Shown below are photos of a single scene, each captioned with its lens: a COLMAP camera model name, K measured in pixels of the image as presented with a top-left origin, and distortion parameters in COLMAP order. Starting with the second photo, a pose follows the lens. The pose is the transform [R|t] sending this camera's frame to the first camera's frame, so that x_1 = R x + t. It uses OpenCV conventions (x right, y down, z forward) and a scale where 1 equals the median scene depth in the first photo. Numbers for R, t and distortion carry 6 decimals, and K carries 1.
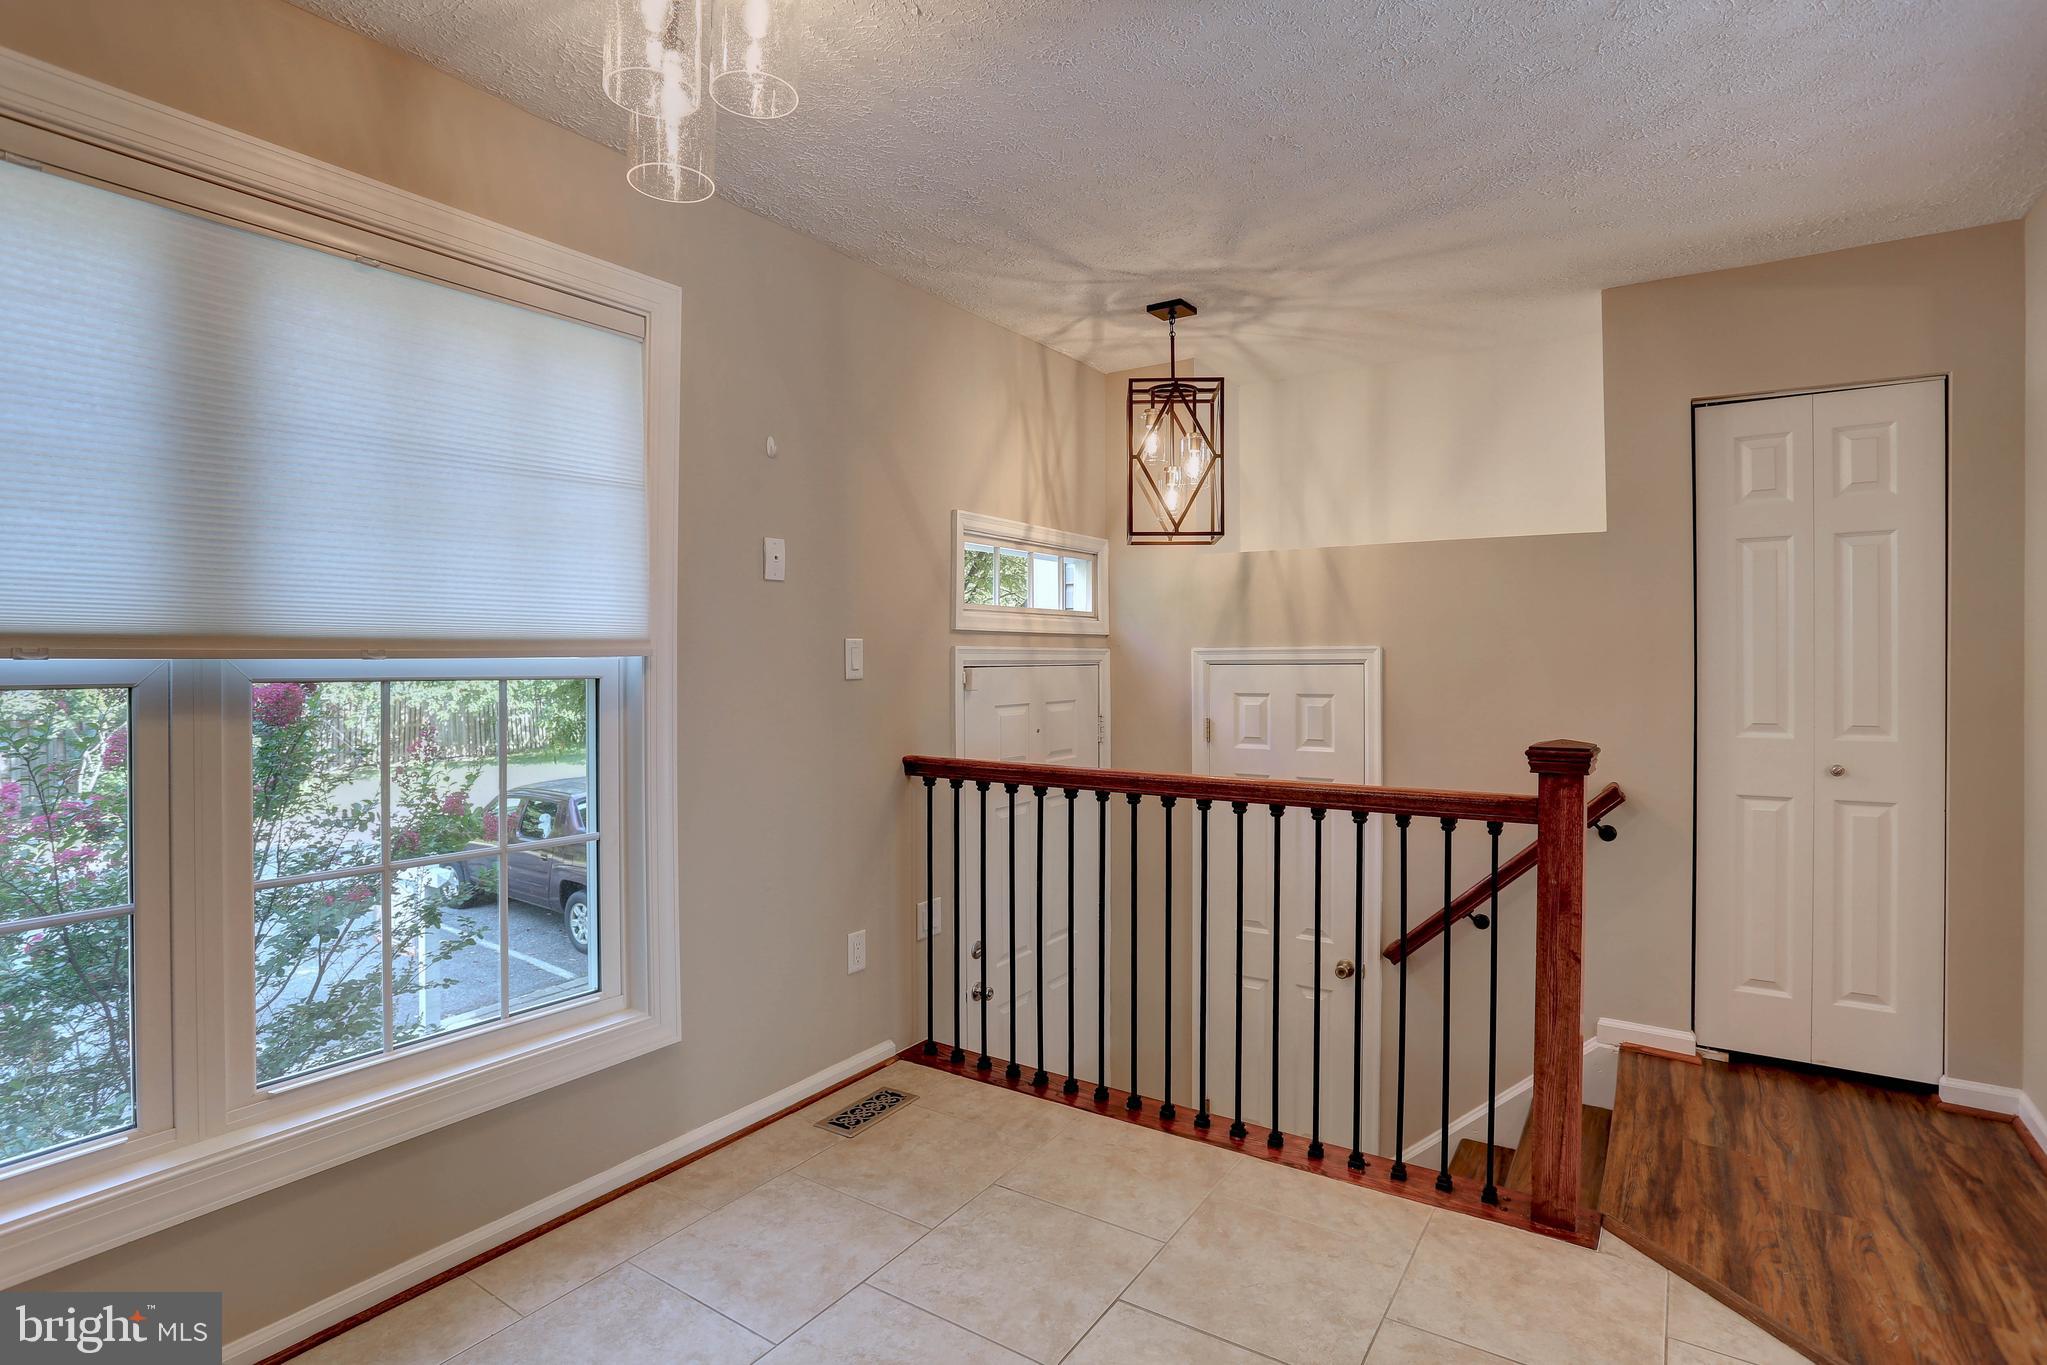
lens RADIAL K [[1003.8, 0, 1033.2], [0, 1003.8, 664.6], [0, 0, 1]] dist [-0.056883, 0.023950]
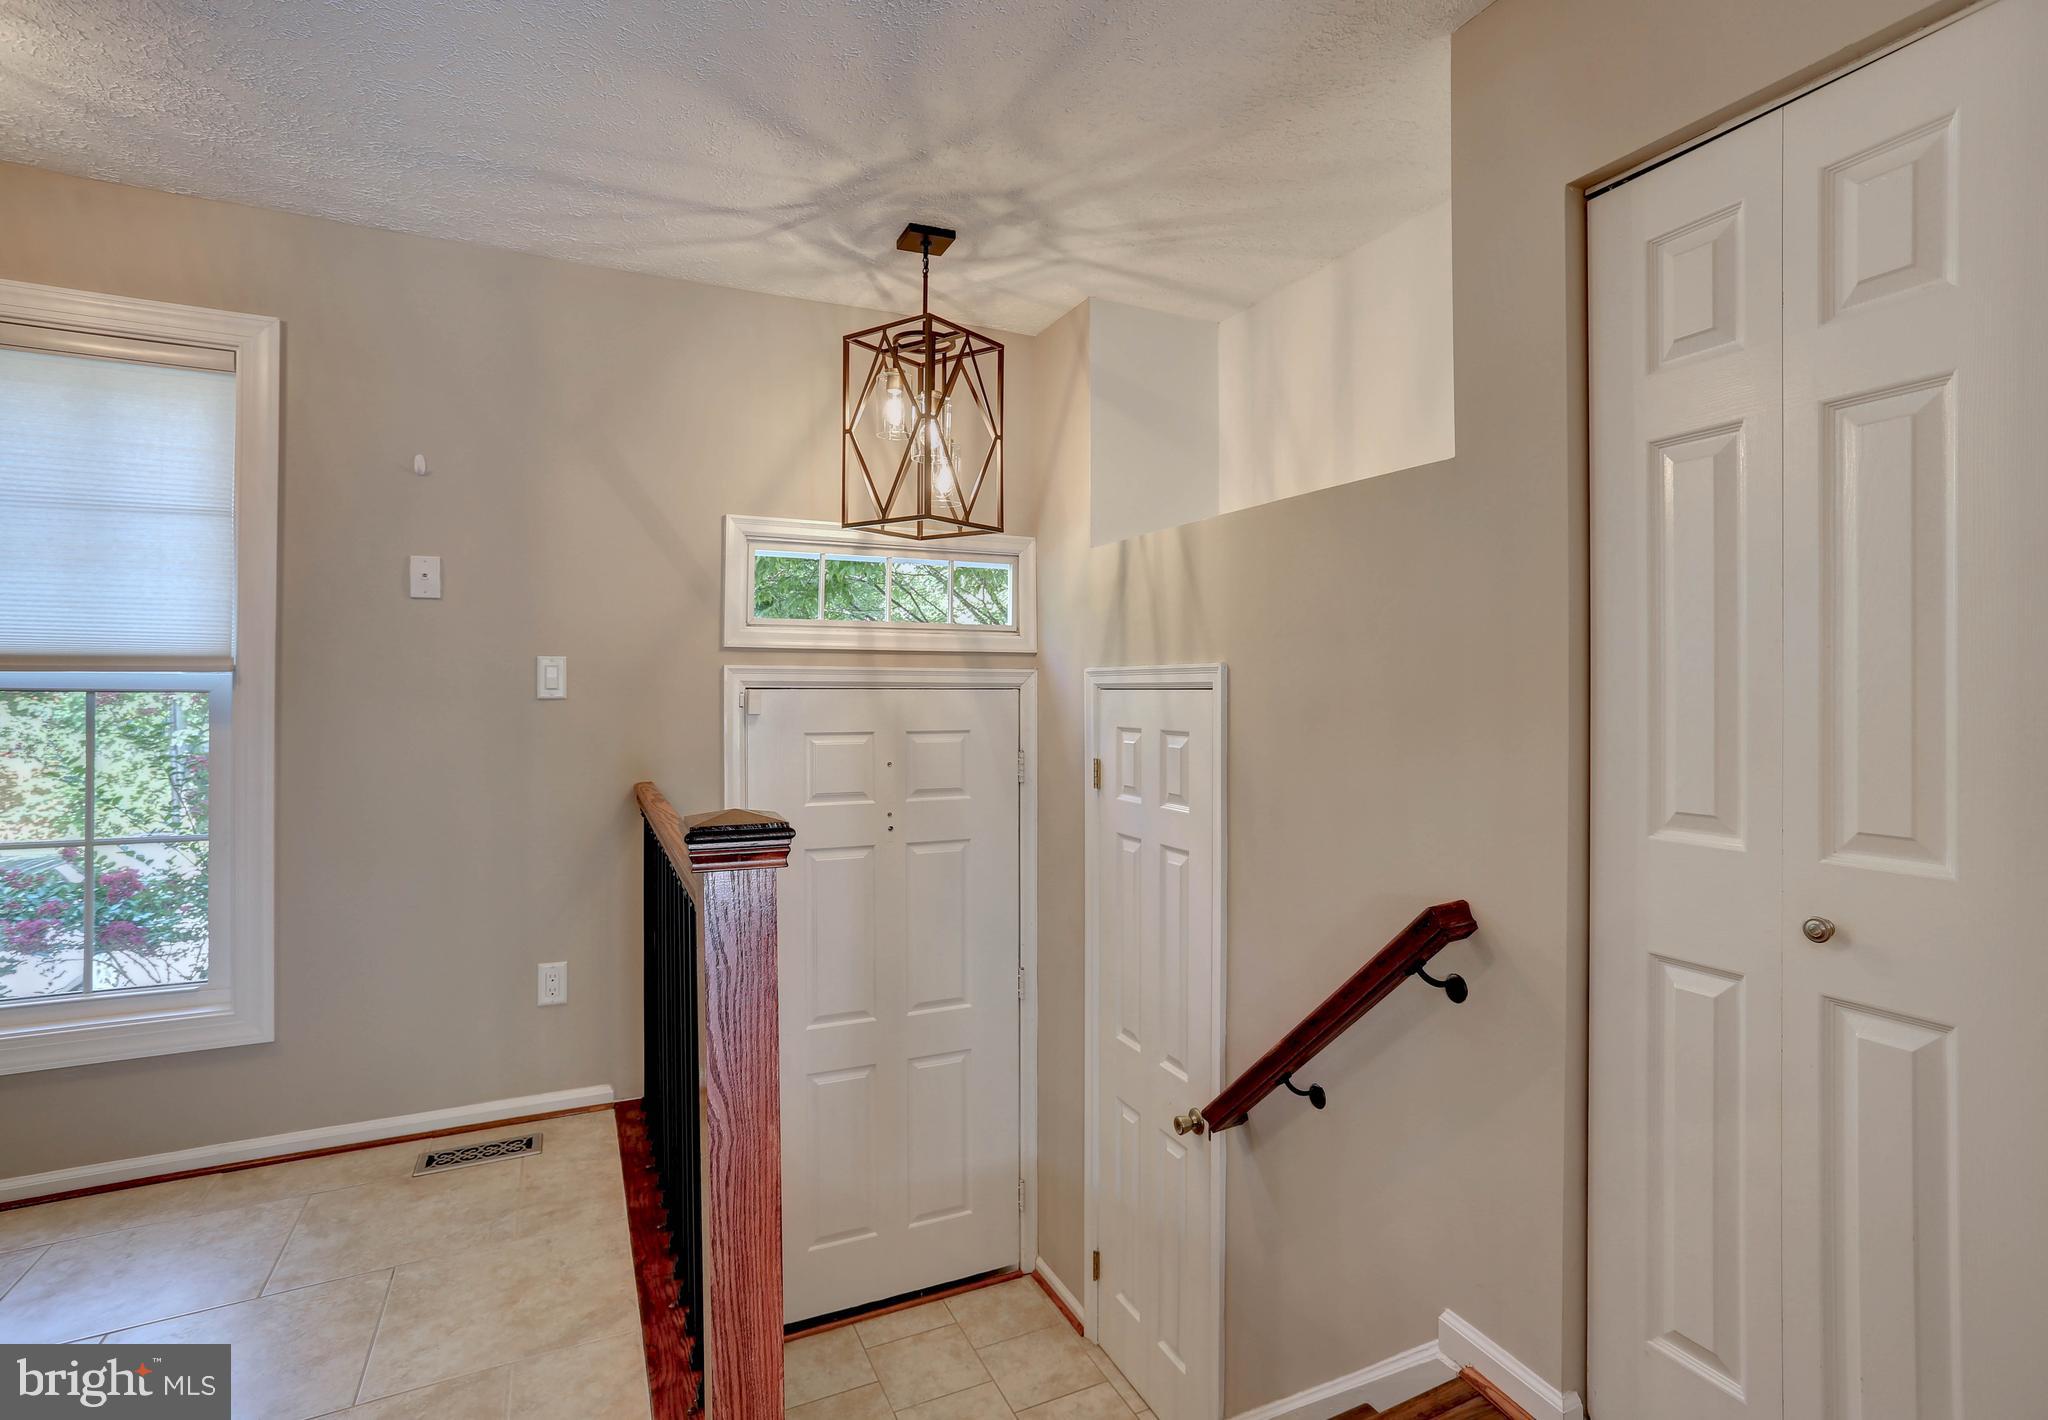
lens RADIAL K [[1021.9, 0, 1052.5], [0, 1021.9, 691.7], [0, 0, 1]] dist [-0.000571, 0.003537]
pose [[0.862347, 0.009744, -0.506224, 0.687154], [-0.010587, 0.999943, 0.001211, 0.001794], [0.506207, 0.004315, 0.862401, 0.375195]]
